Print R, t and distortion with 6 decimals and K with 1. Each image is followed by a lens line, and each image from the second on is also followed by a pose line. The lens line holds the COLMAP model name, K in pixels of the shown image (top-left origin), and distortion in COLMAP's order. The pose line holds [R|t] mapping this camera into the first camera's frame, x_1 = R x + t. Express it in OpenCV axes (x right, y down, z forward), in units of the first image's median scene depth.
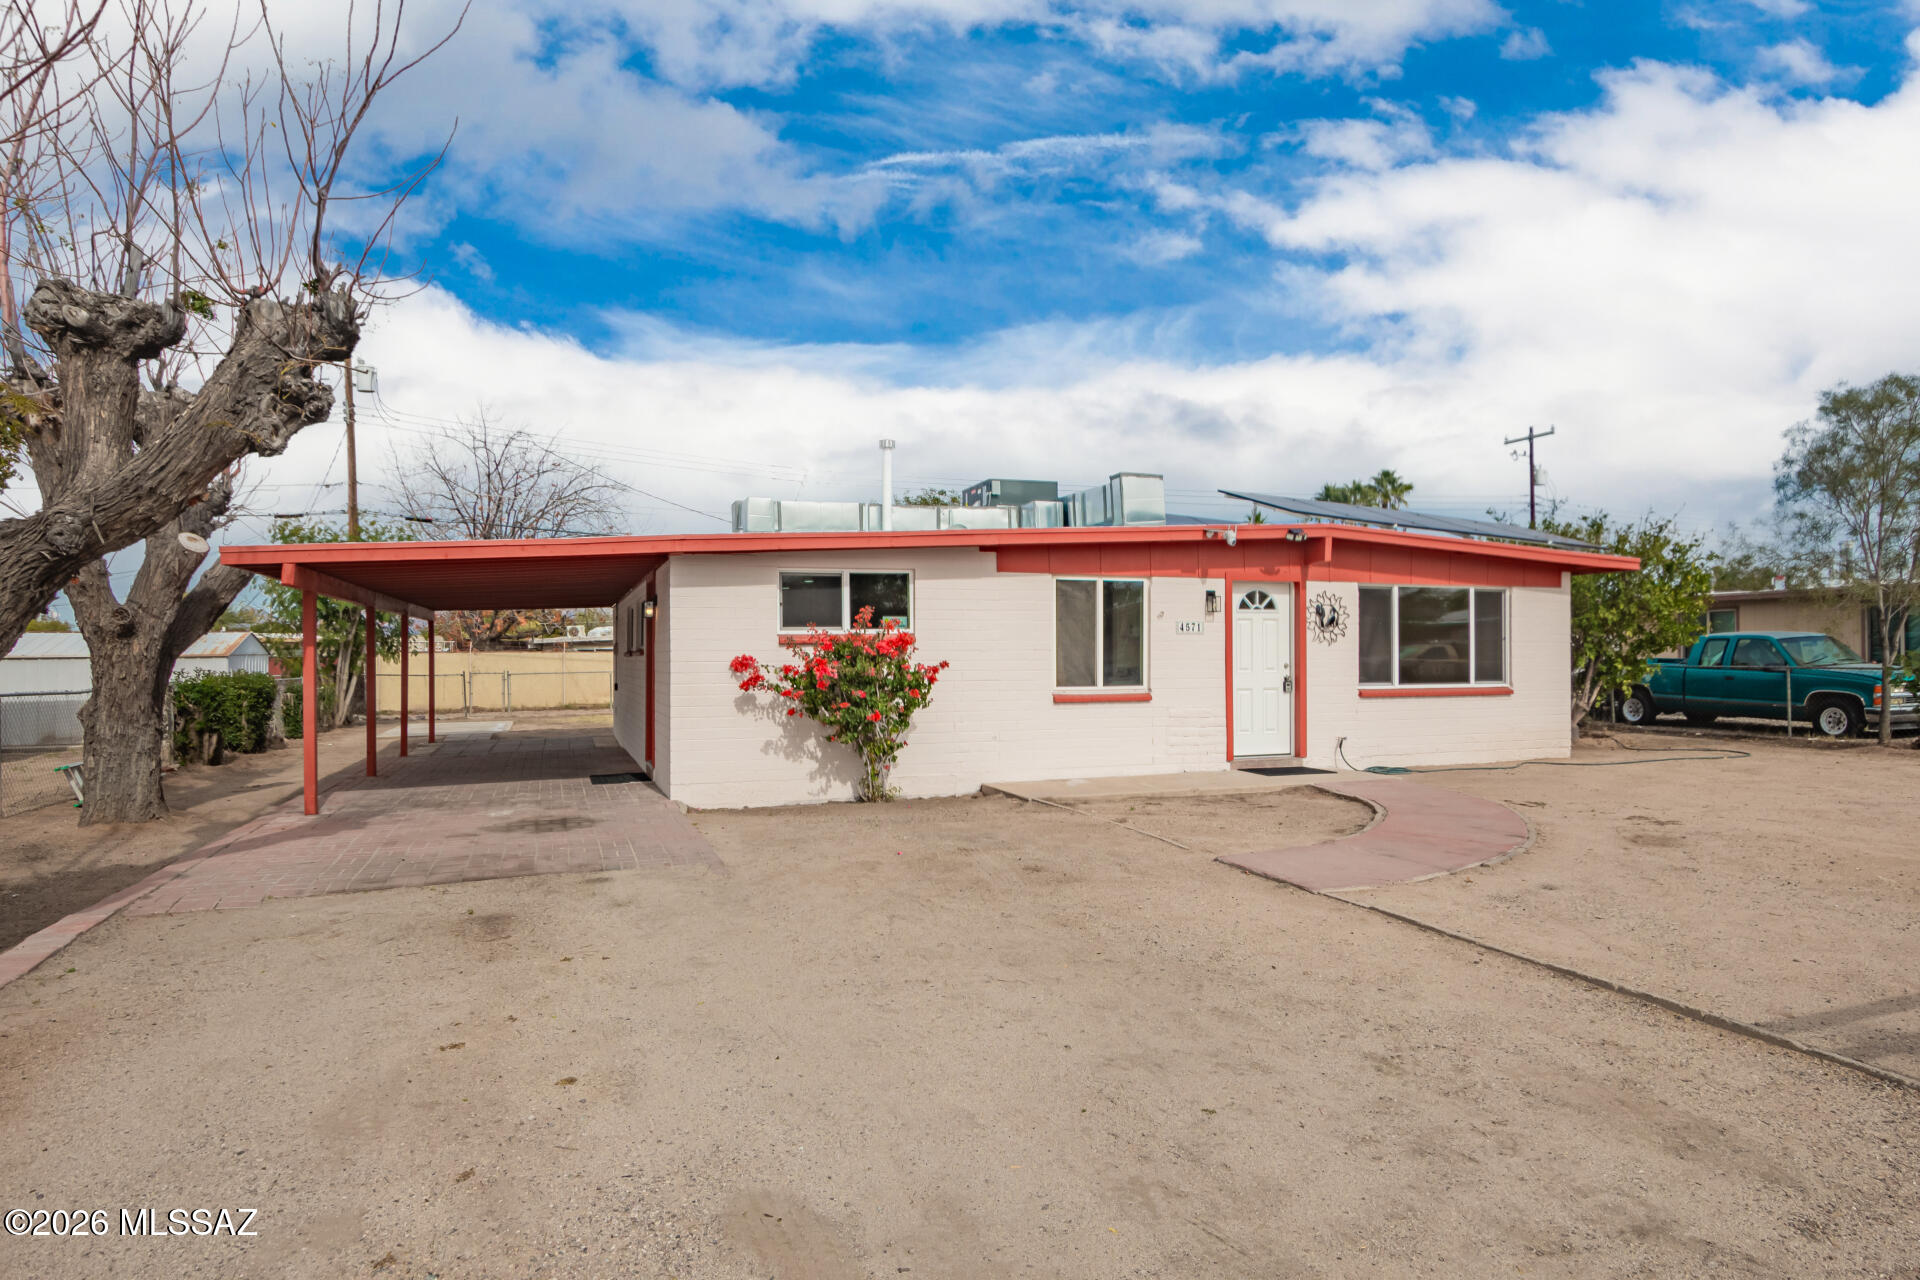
lens RADIAL K [[1141.8, 0, 960.0], [0, 1141.8, 640.0], [0, 0, 1]] dist [-0.015225, -0.000254]
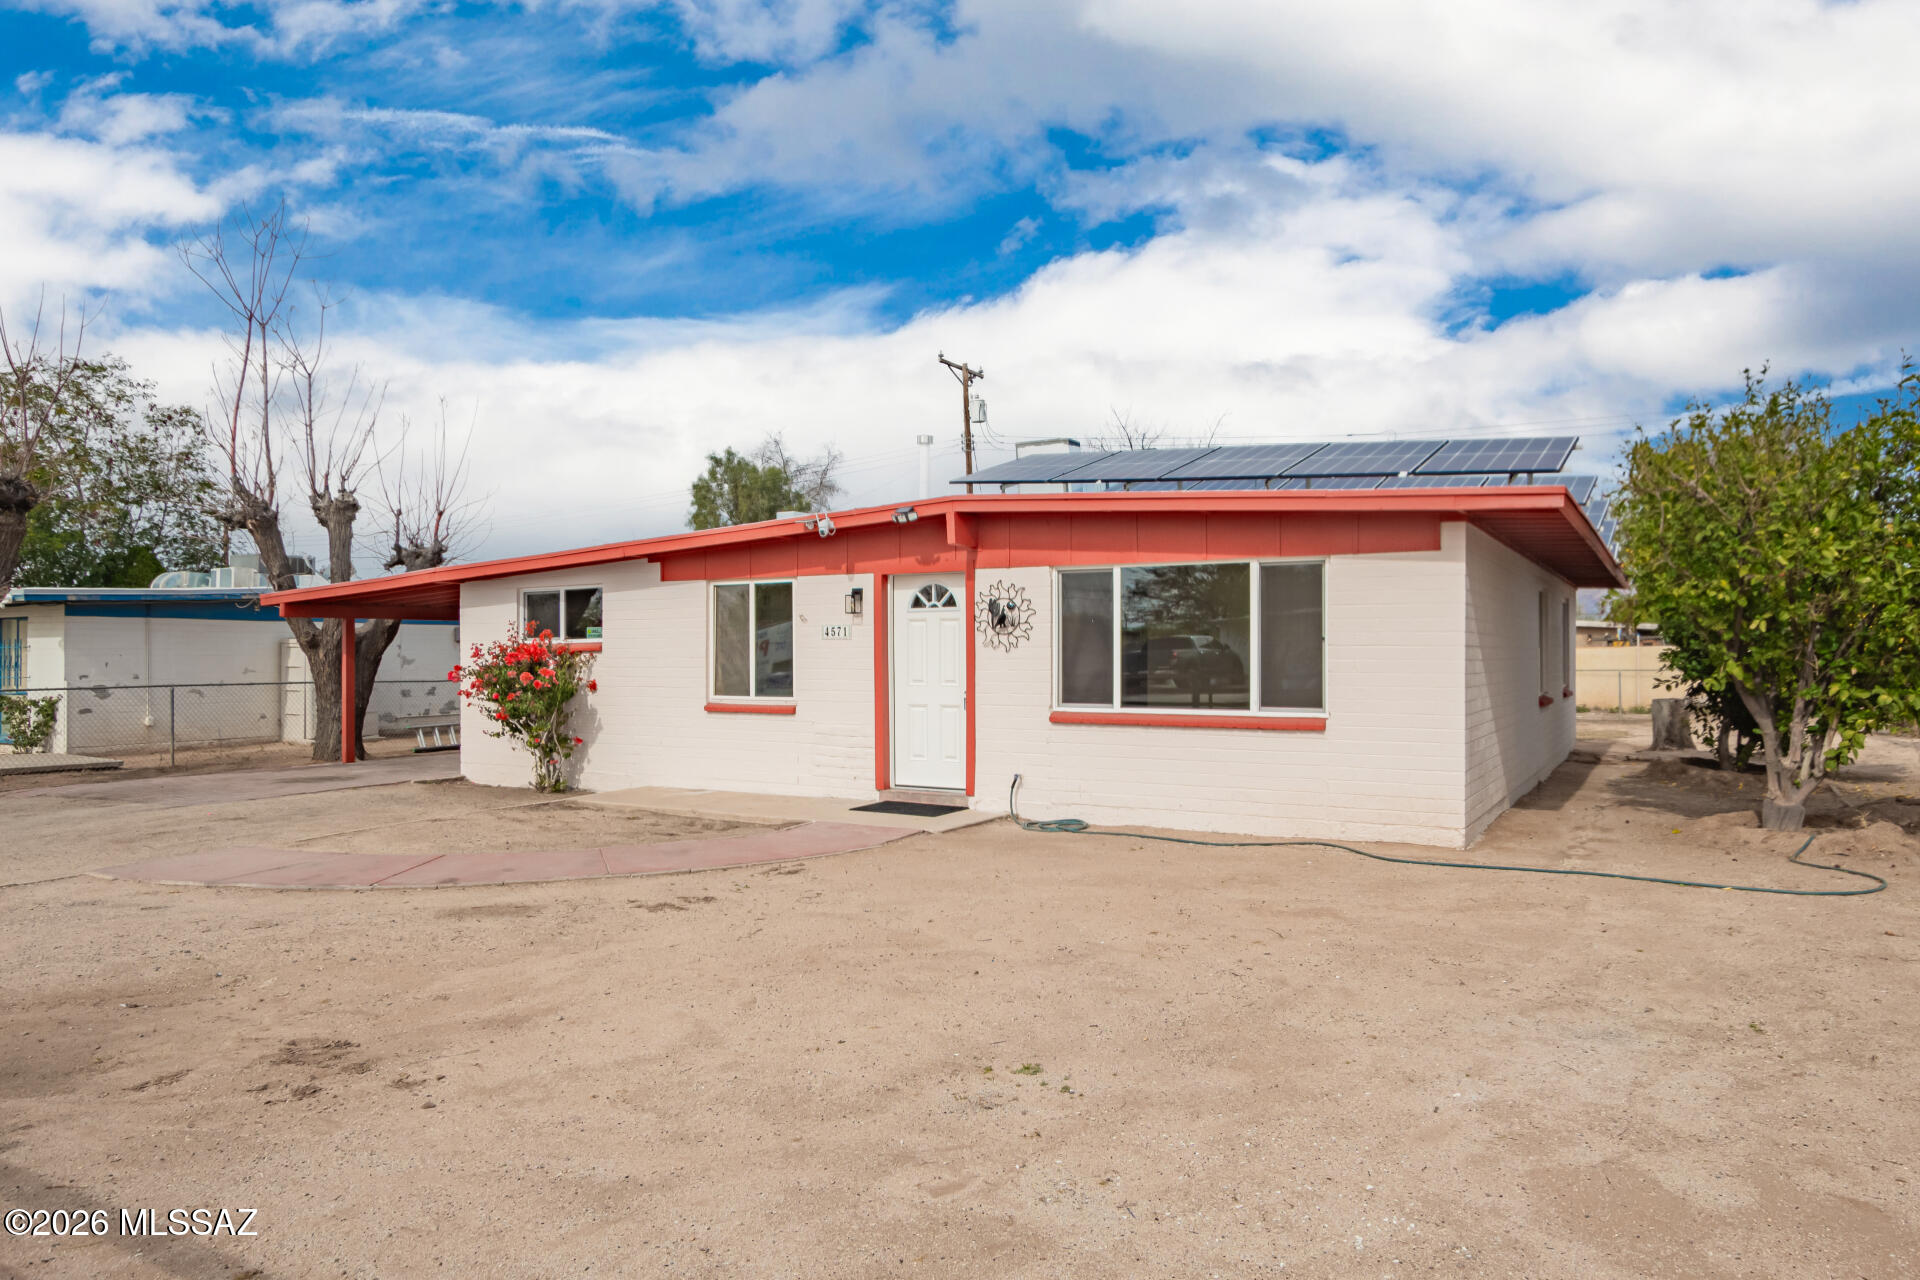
lens RADIAL K [[1224.2, 0, 960.0], [0, 1224.2, 640.0], [0, 0, 1]] dist [-0.003334, -0.000353]
pose [[0.625205, -0.005611, -0.780440, 0.980389], [0.012433, 0.999919, 0.002771, -0.006166], [0.780361, -0.011436, 0.625224, 0.485570]]
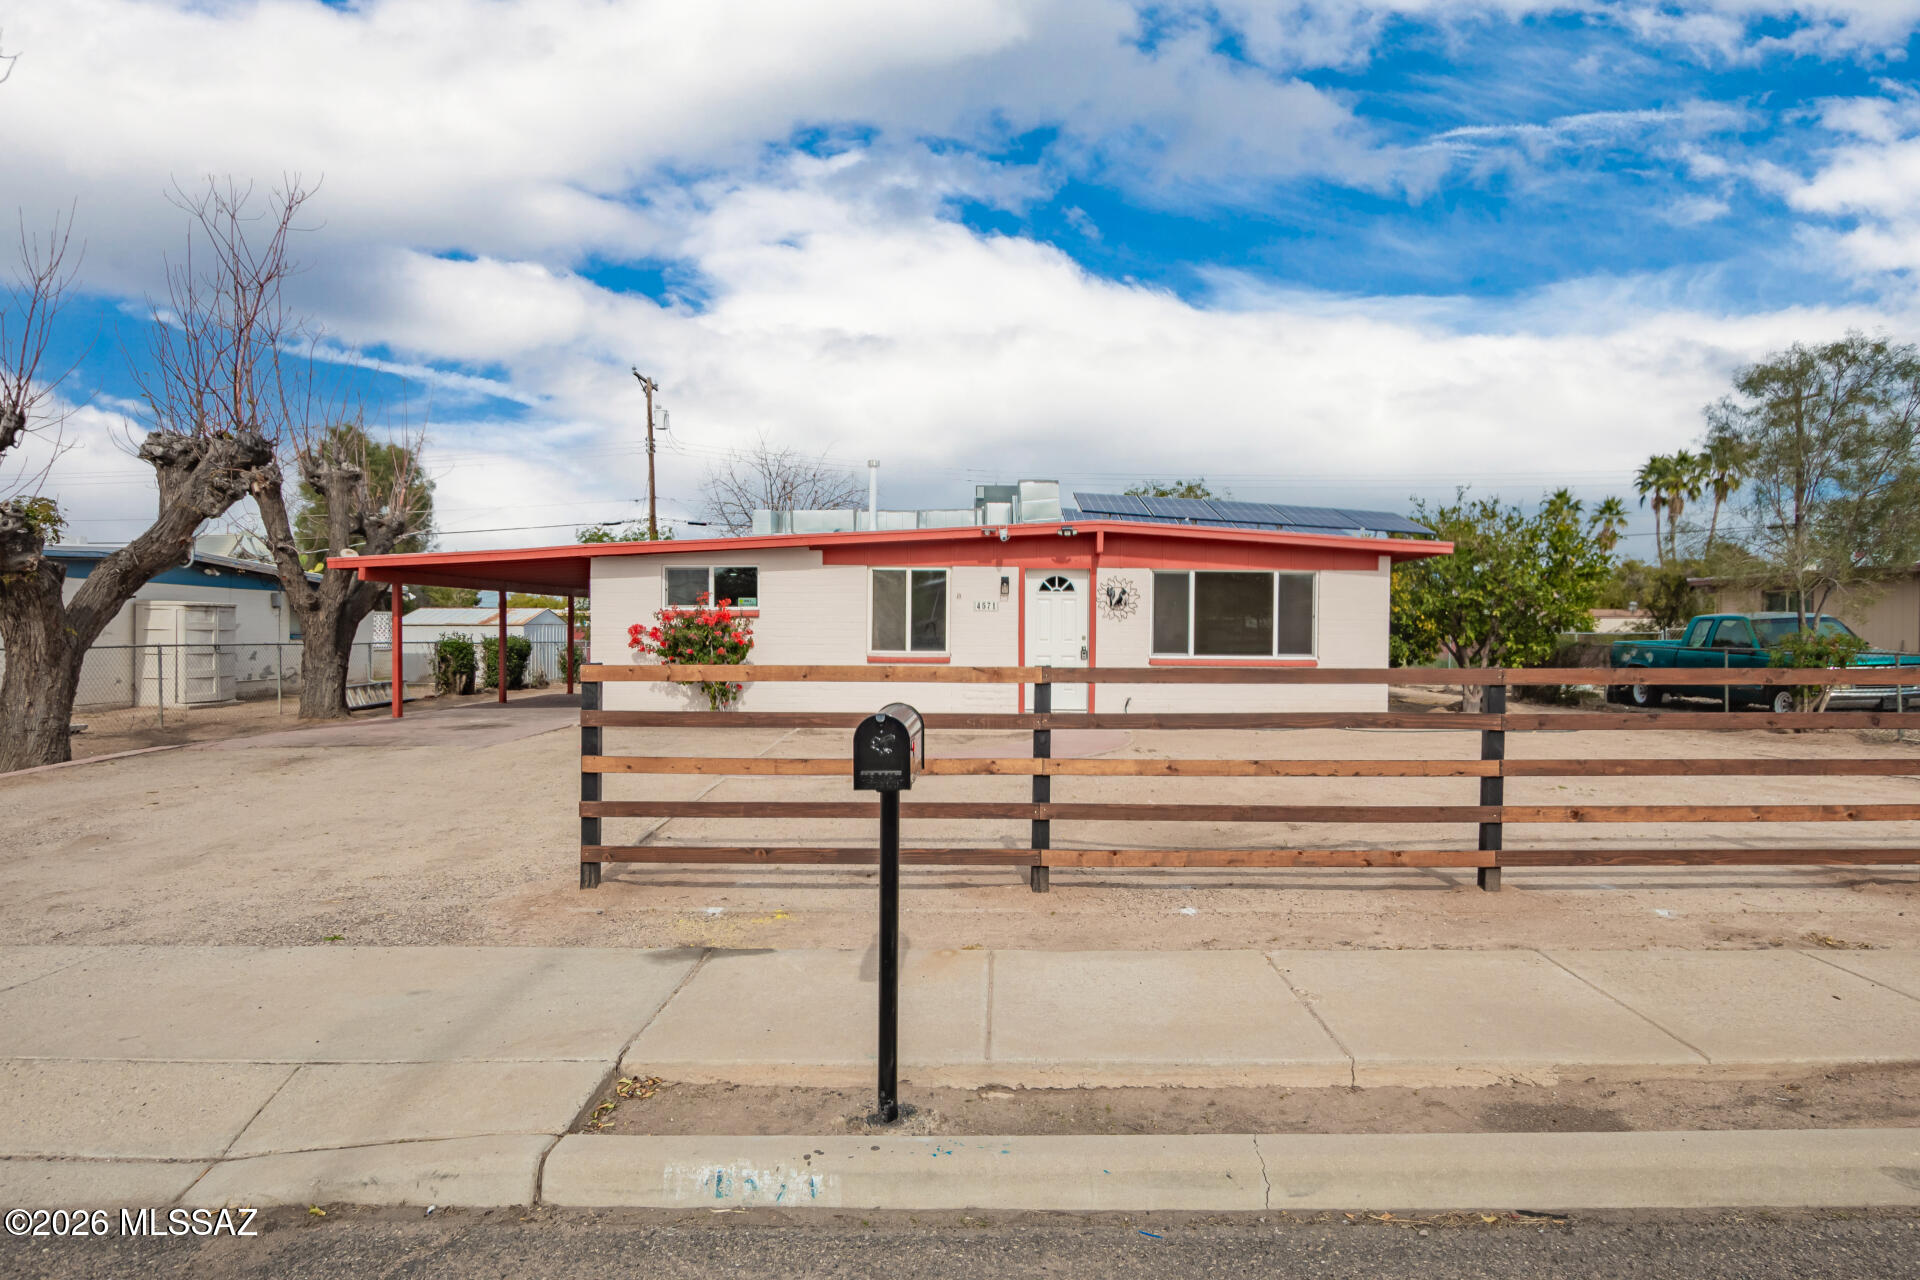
lens RADIAL K [[1067.4, 0, 960.0], [0, 1067.4, 640.0], [0, 0, 1]] dist [-0.025028, -0.000149]
pose [[0.934833, 0.013136, -0.354845, 0.591267], [-0.005658, 0.999740, 0.022105, 0.000863], [0.355043, -0.018657, 0.934664, -0.121539]]
